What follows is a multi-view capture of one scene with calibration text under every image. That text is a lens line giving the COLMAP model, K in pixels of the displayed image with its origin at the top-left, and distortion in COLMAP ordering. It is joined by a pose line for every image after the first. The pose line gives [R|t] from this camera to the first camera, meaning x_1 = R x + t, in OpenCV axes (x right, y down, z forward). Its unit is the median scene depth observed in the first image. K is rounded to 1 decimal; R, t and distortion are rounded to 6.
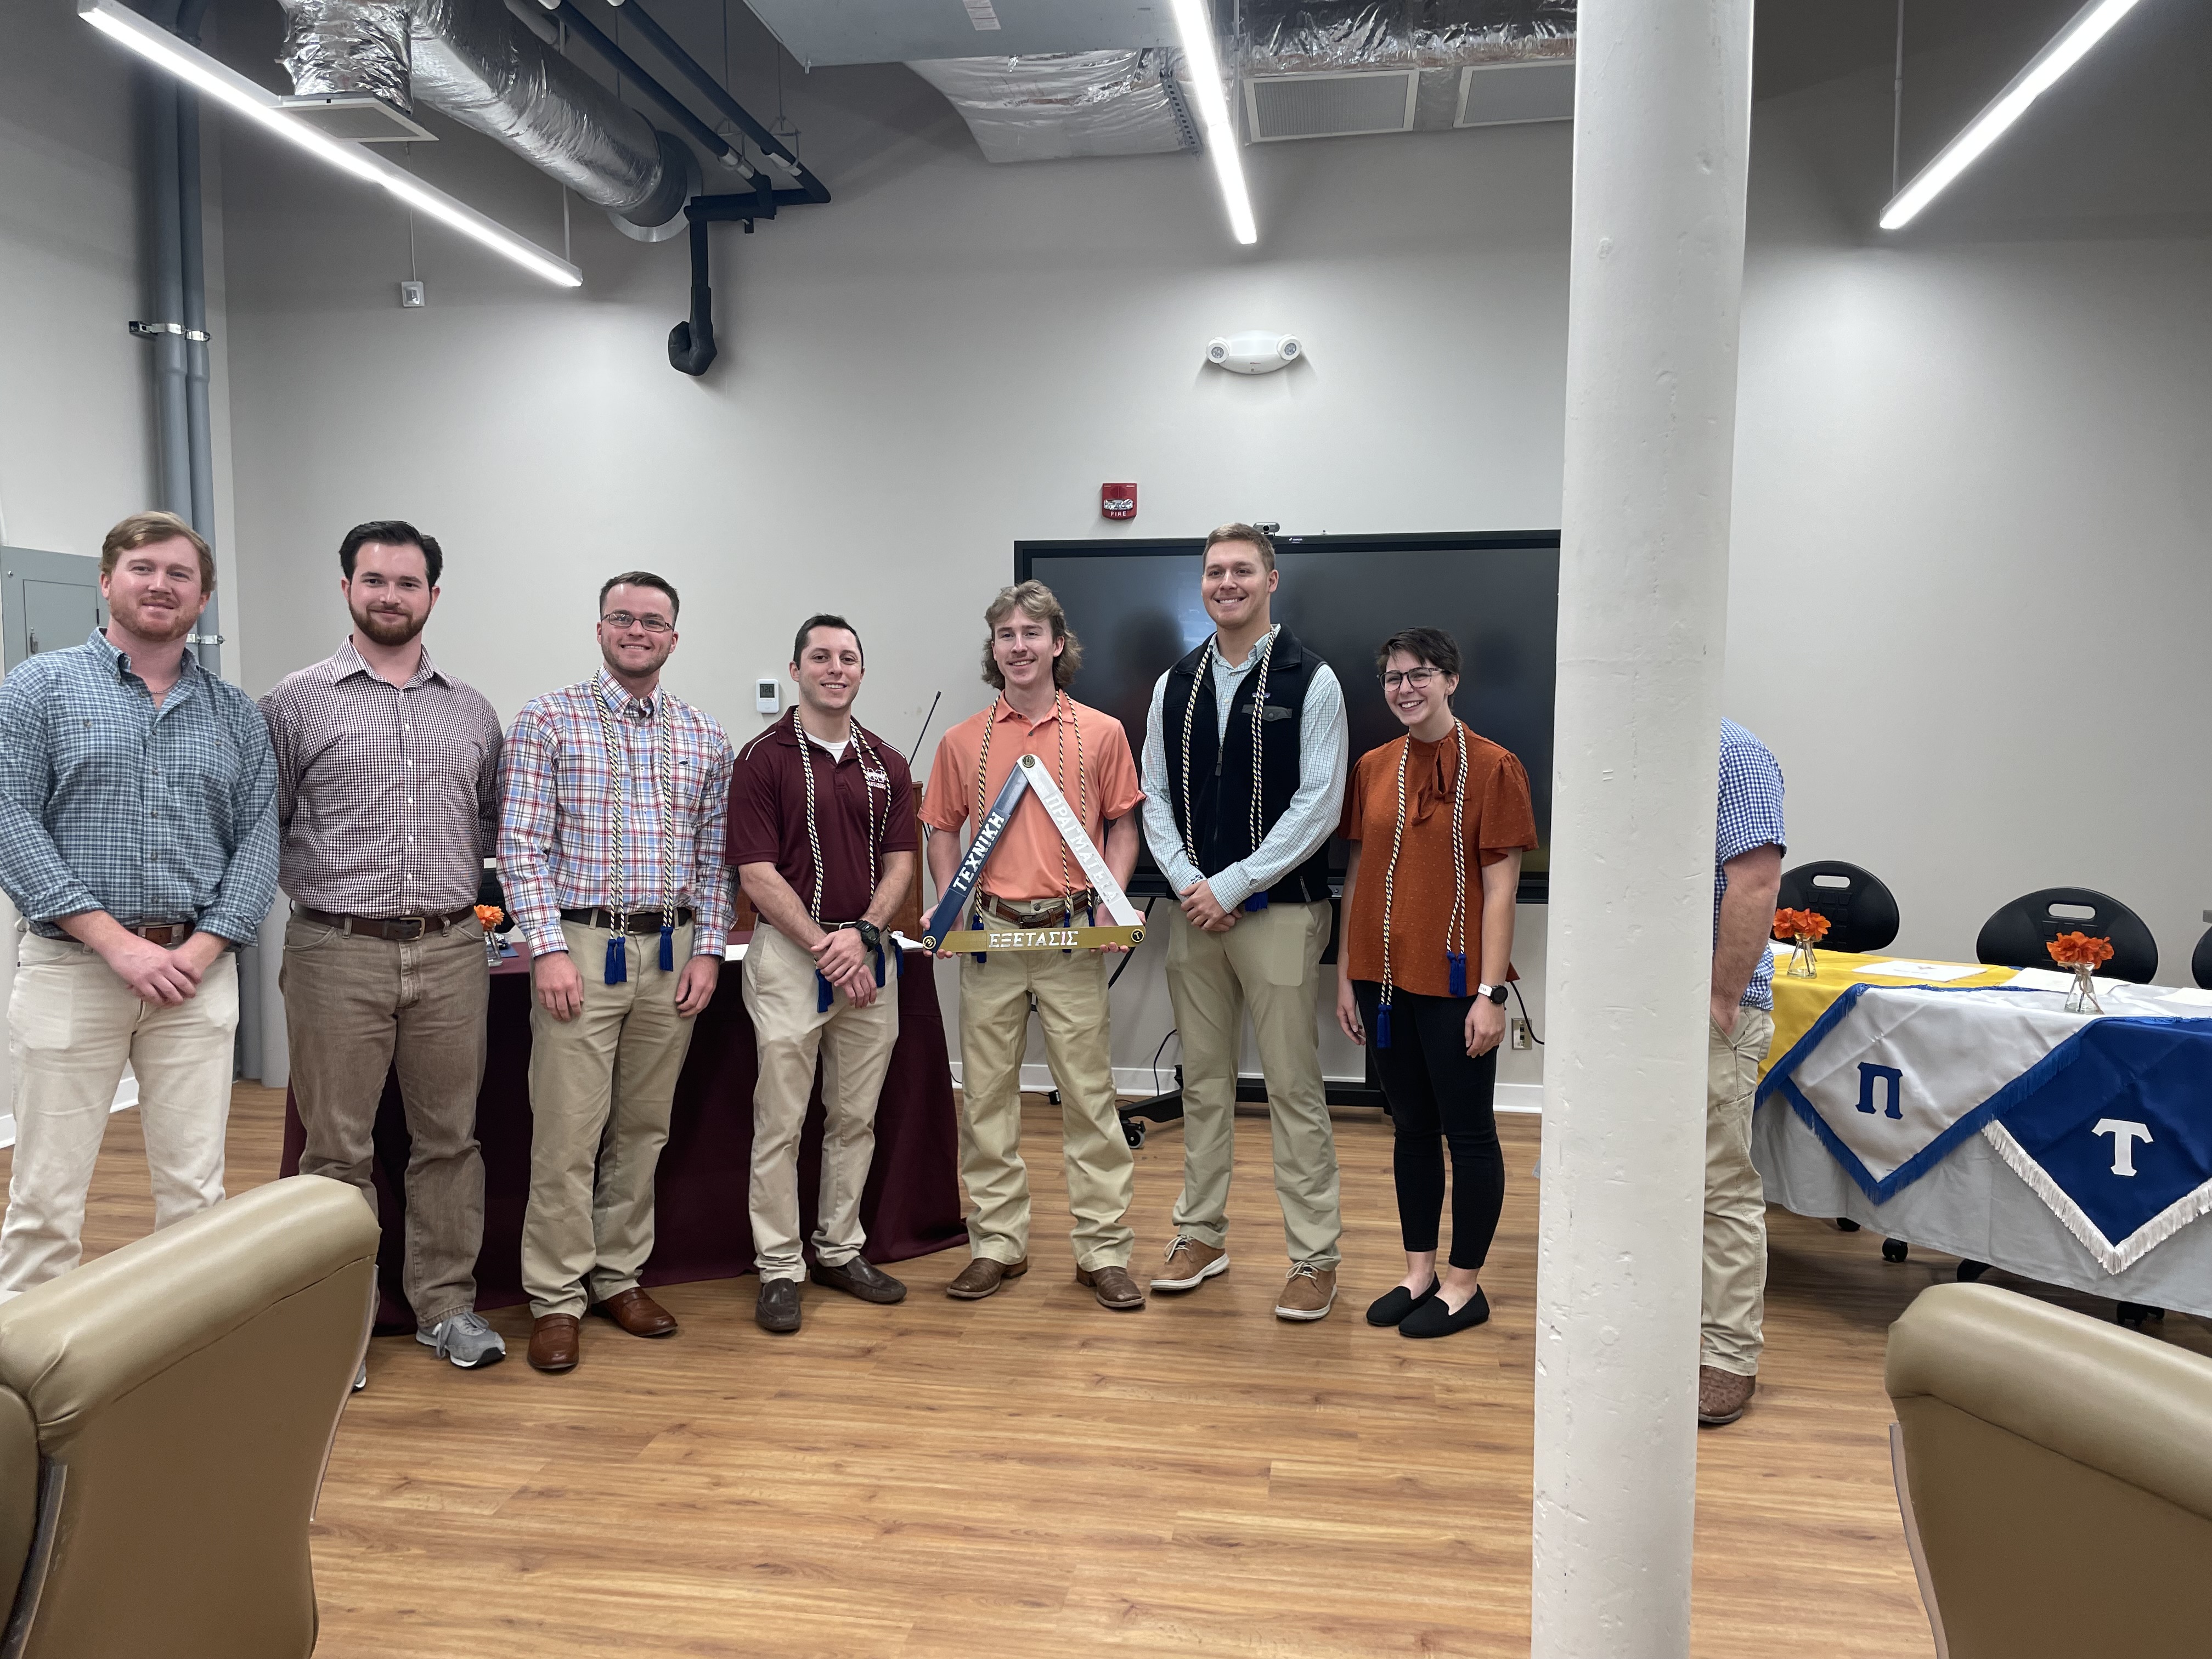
lens RADIAL K [[1681.3, 0, 1057.0], [0, 1681.3, 834.7], [0, 0, 1]] dist [0.052864, -0.064068]
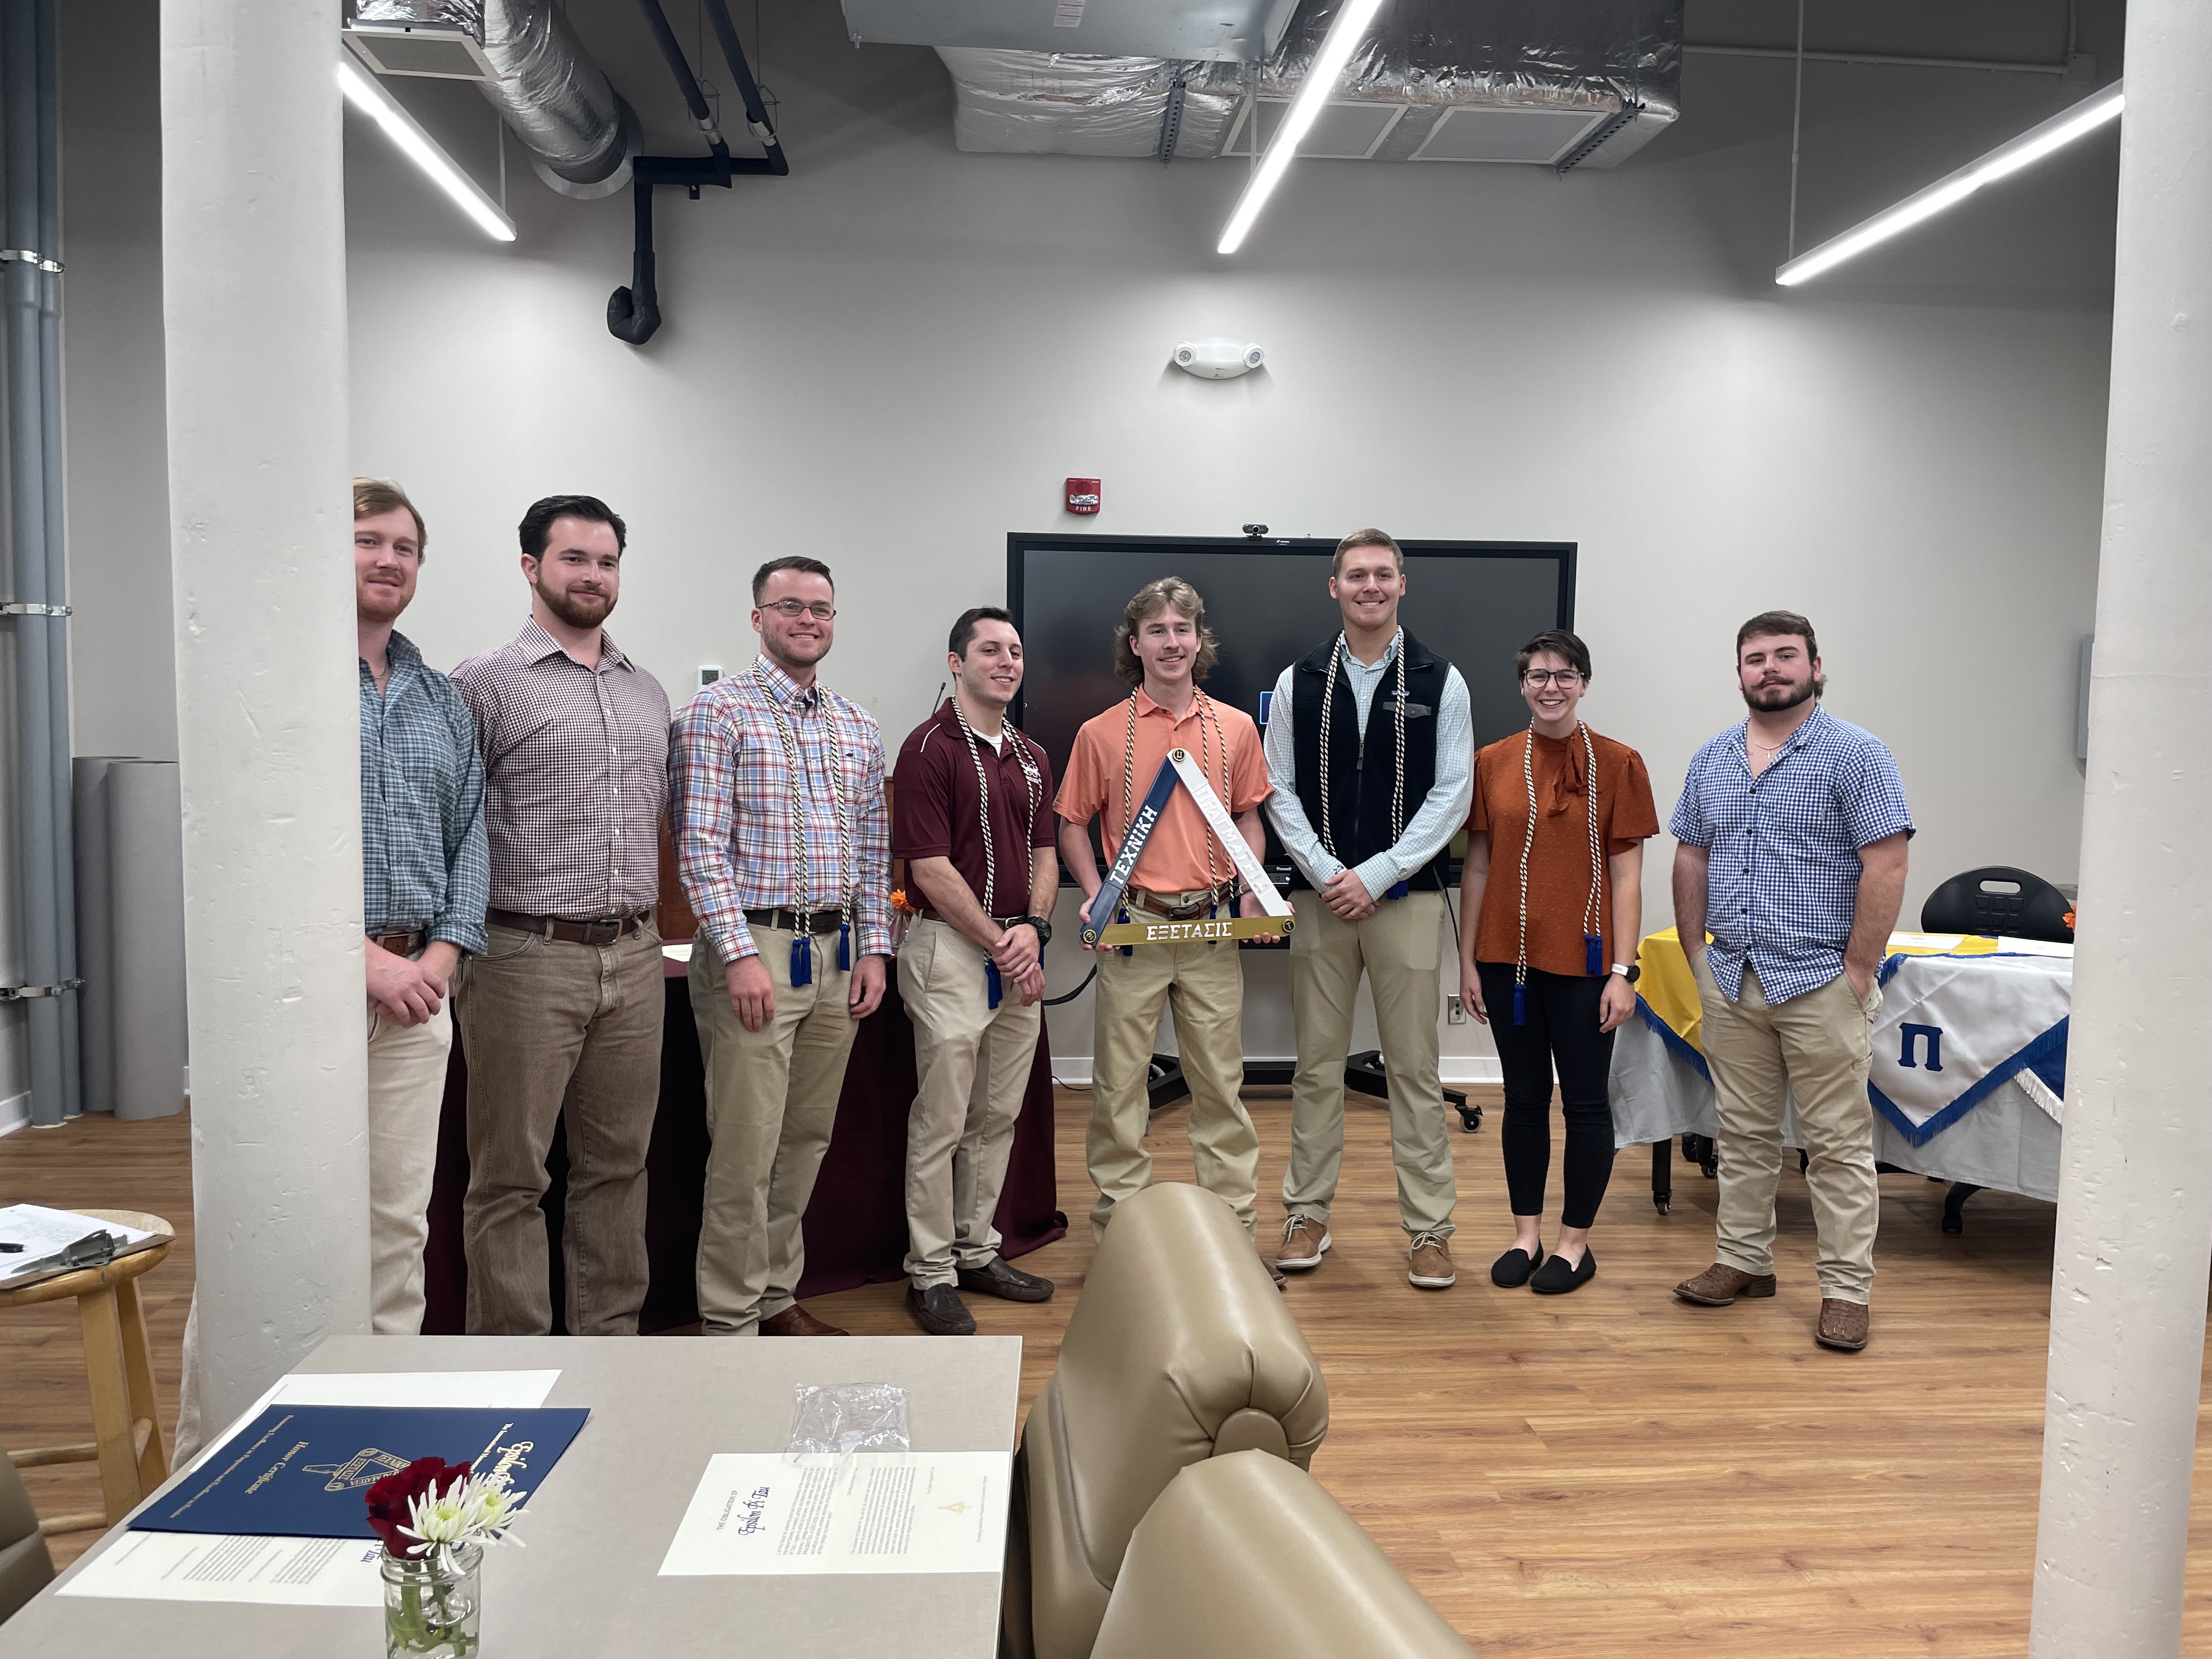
lens RADIAL K [[1681.3, 0, 1104.7], [0, 1681.3, 813.0], [0, 0, 1]] dist [0.052864, -0.064068]
pose [[0.968734, -0.004405, 0.248064, -0.318993], [0.005967, 0.999967, -0.005542, -0.003464], [-0.248031, 0.006849, 0.968728, 0.029006]]
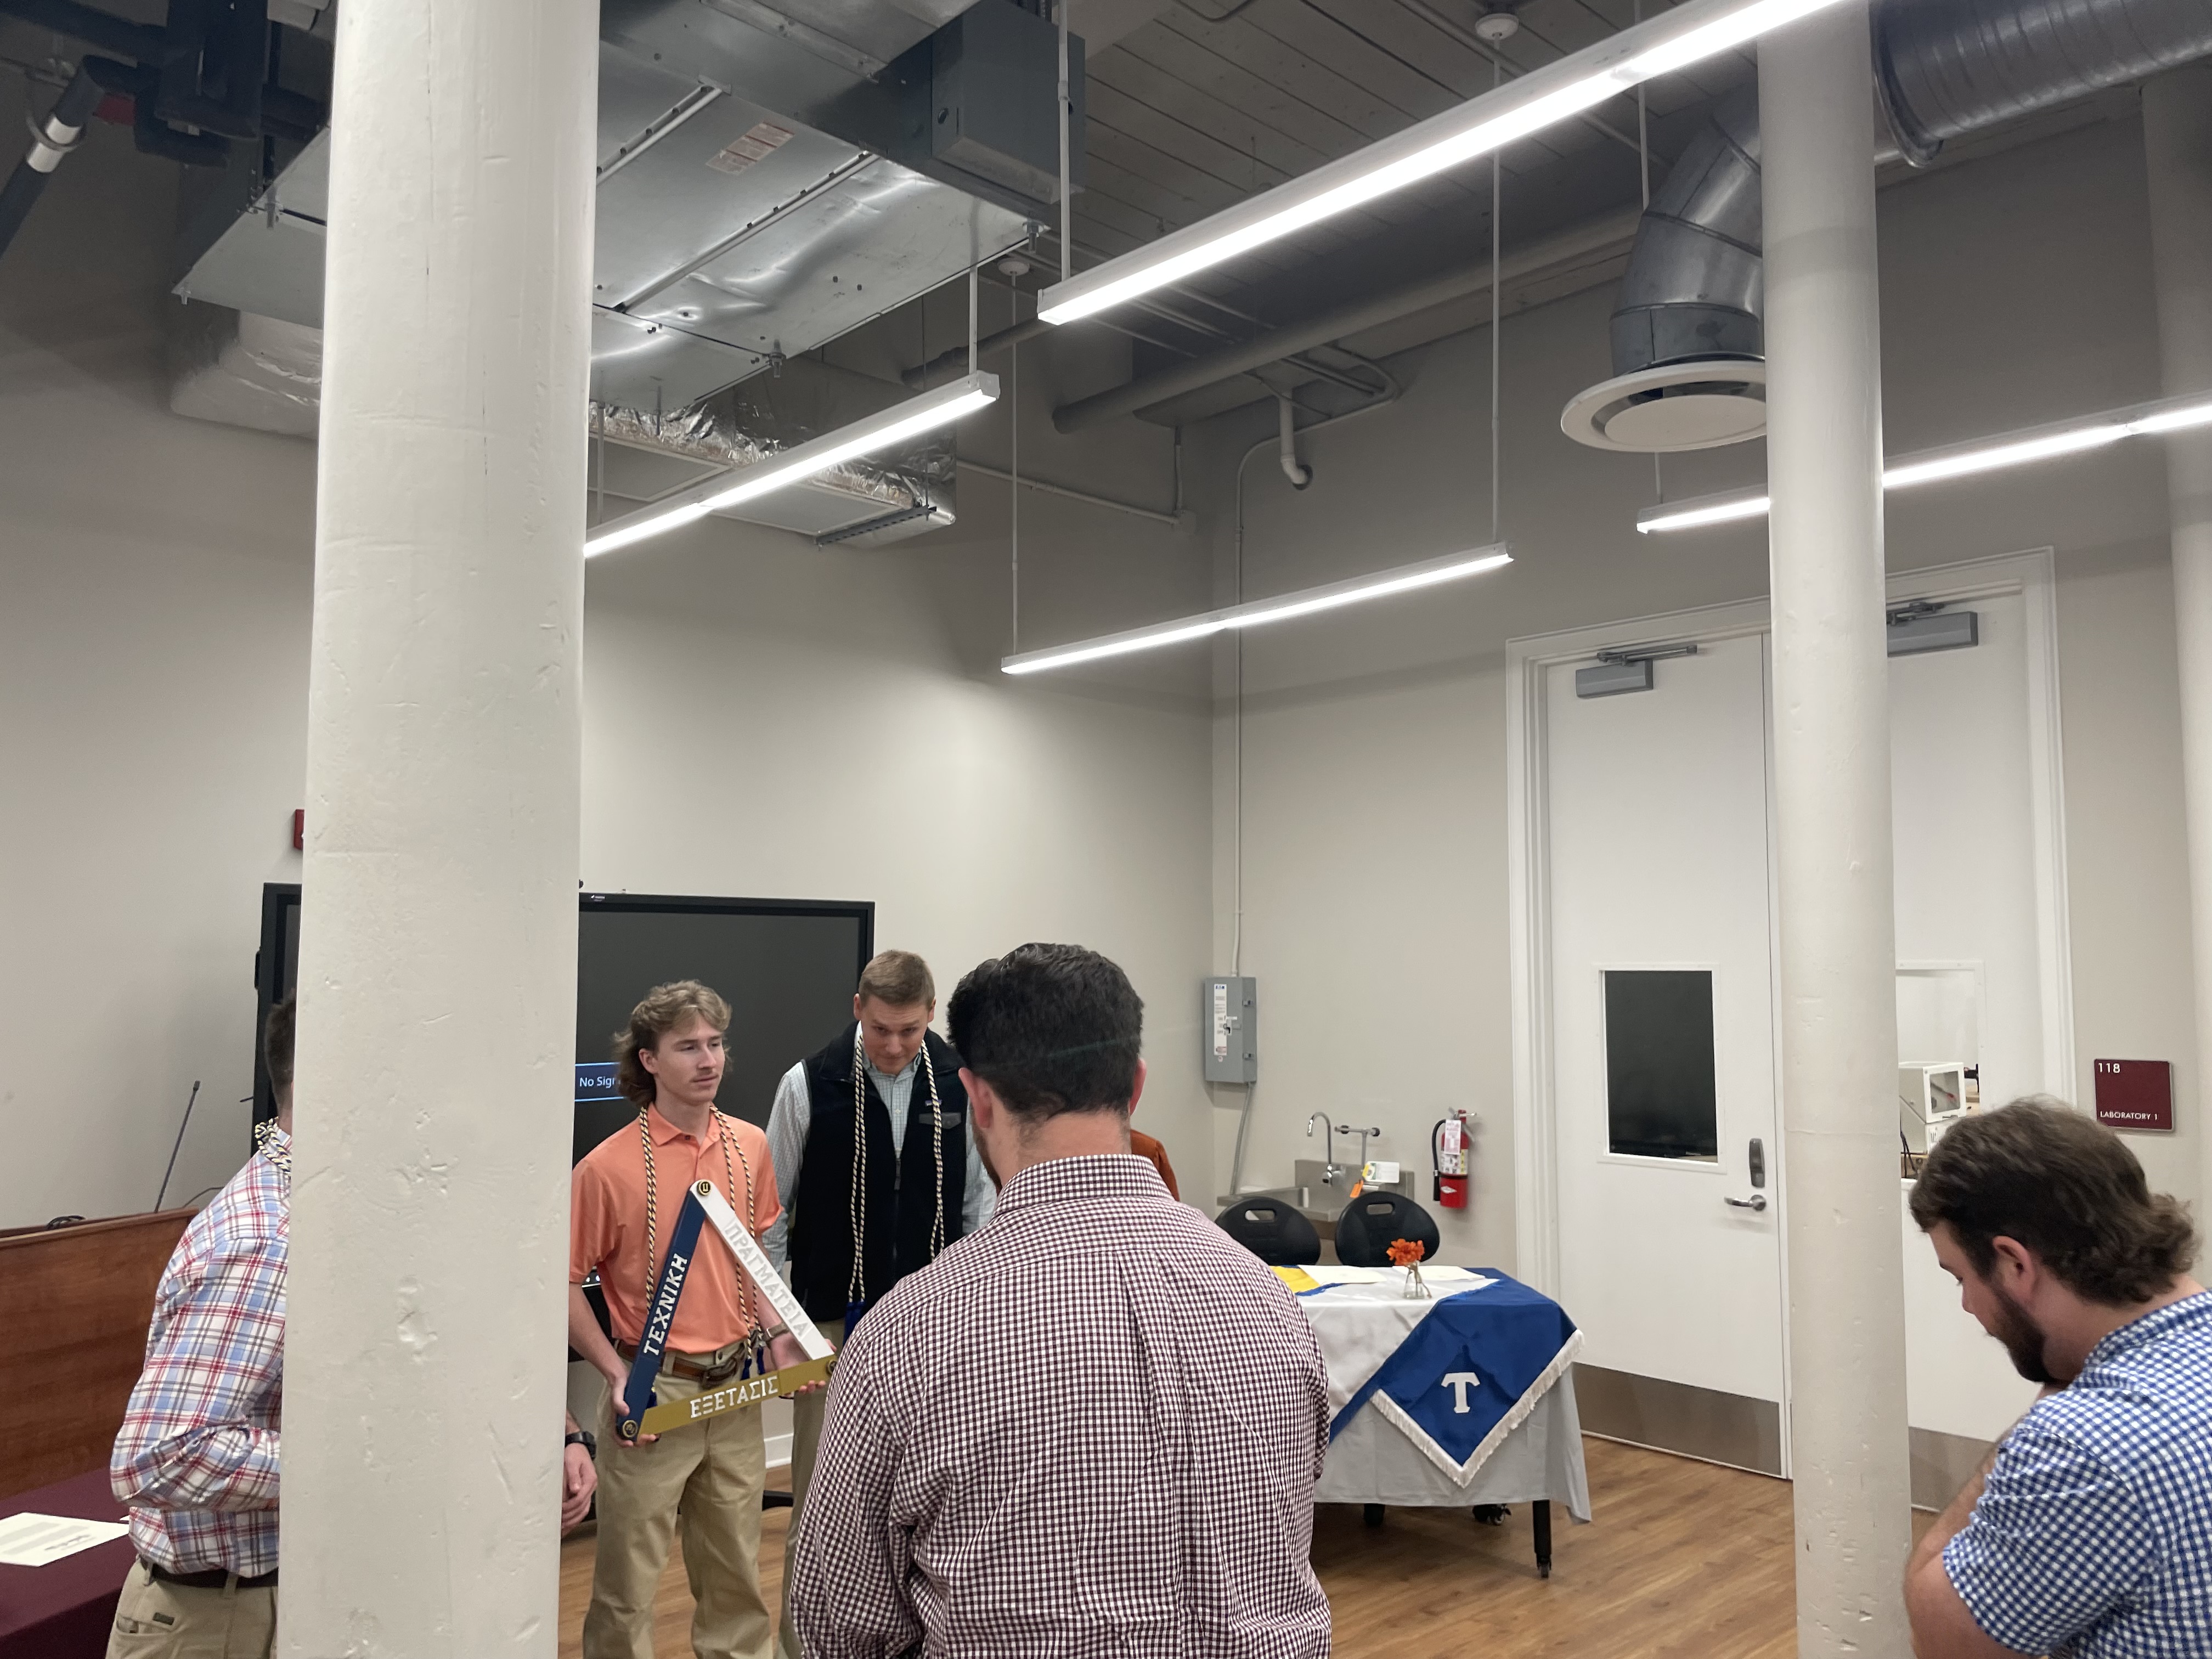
lens RADIAL K [[1681.3, 0, 1120.0], [0, 1681.3, 843.1], [0, 0, 1]] dist [0.052864, -0.064068]
pose [[0.605474, 0.058315, 0.793726, -0.615170], [0.064894, 0.990374, -0.122266, -0.103200], [-0.793215, 0.125536, 0.595861, 0.285034]]
